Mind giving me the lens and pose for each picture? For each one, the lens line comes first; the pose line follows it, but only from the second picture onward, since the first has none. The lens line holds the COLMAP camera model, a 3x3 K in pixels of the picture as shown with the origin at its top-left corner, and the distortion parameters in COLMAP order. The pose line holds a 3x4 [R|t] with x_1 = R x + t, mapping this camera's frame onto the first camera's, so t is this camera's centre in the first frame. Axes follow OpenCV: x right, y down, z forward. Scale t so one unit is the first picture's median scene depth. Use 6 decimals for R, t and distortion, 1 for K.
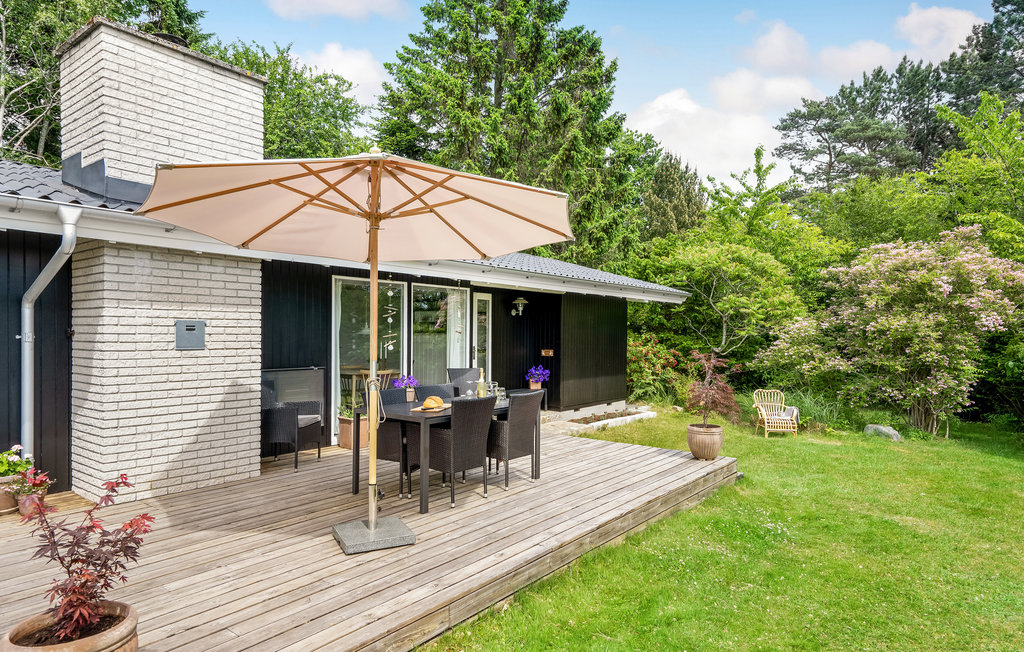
lens RADIAL K [[605.7, 0, 512.0], [0, 605.7, 326.0], [0, 0, 1]] dist [0.000231, -0.000104]
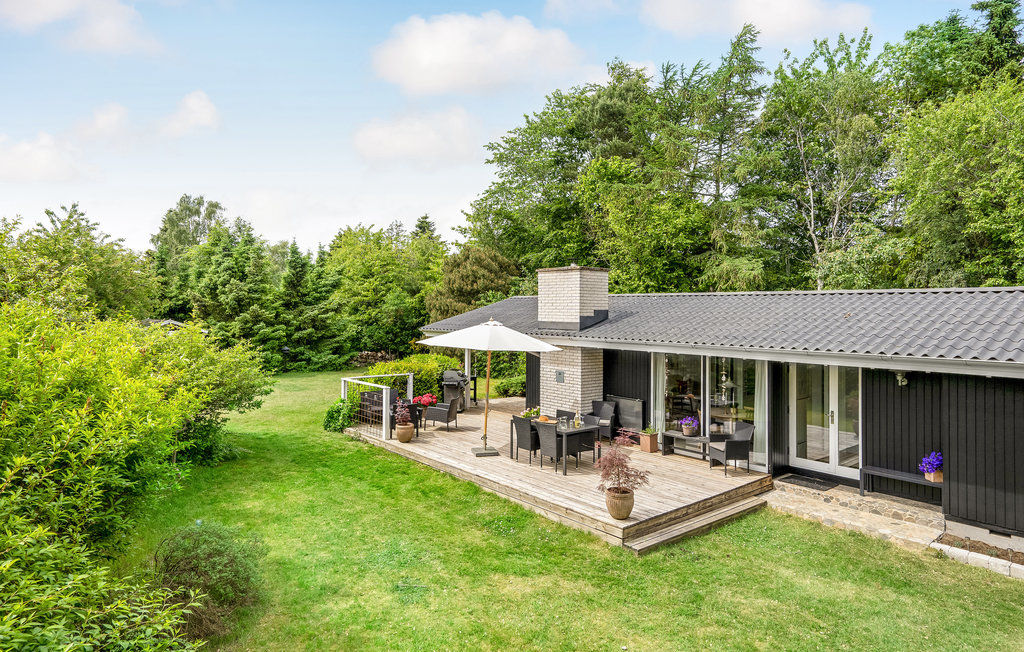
lens RADIAL K [[592.4, 0, 512.0], [0, 592.4, 326.0], [0, 0, 1]] dist [0.000259, 0.000103]
pose [[-0.231996, 0.008595, -0.972679, 0.721233], [0.004217, 0.999960, 0.007830, -0.082666], [0.972708, -0.002286, -0.232023, 0.508251]]
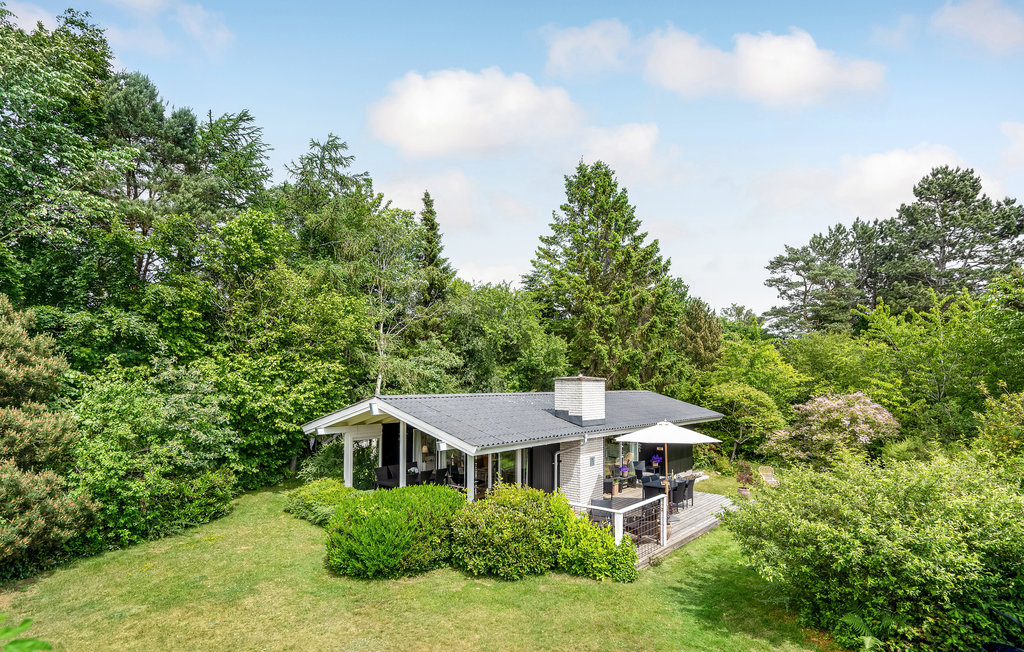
lens RADIAL K [[536.3, 0, 511.3], [0, 536.3, 363.3], [0, 0, 1]] dist [0.001123, 0.000126]
pose [[0.999395, 0.000213, -0.034776, -0.321268], [-0.001164, 0.999626, -0.027332, -0.163801], [0.034757, 0.027356, 0.999021, -0.733862]]
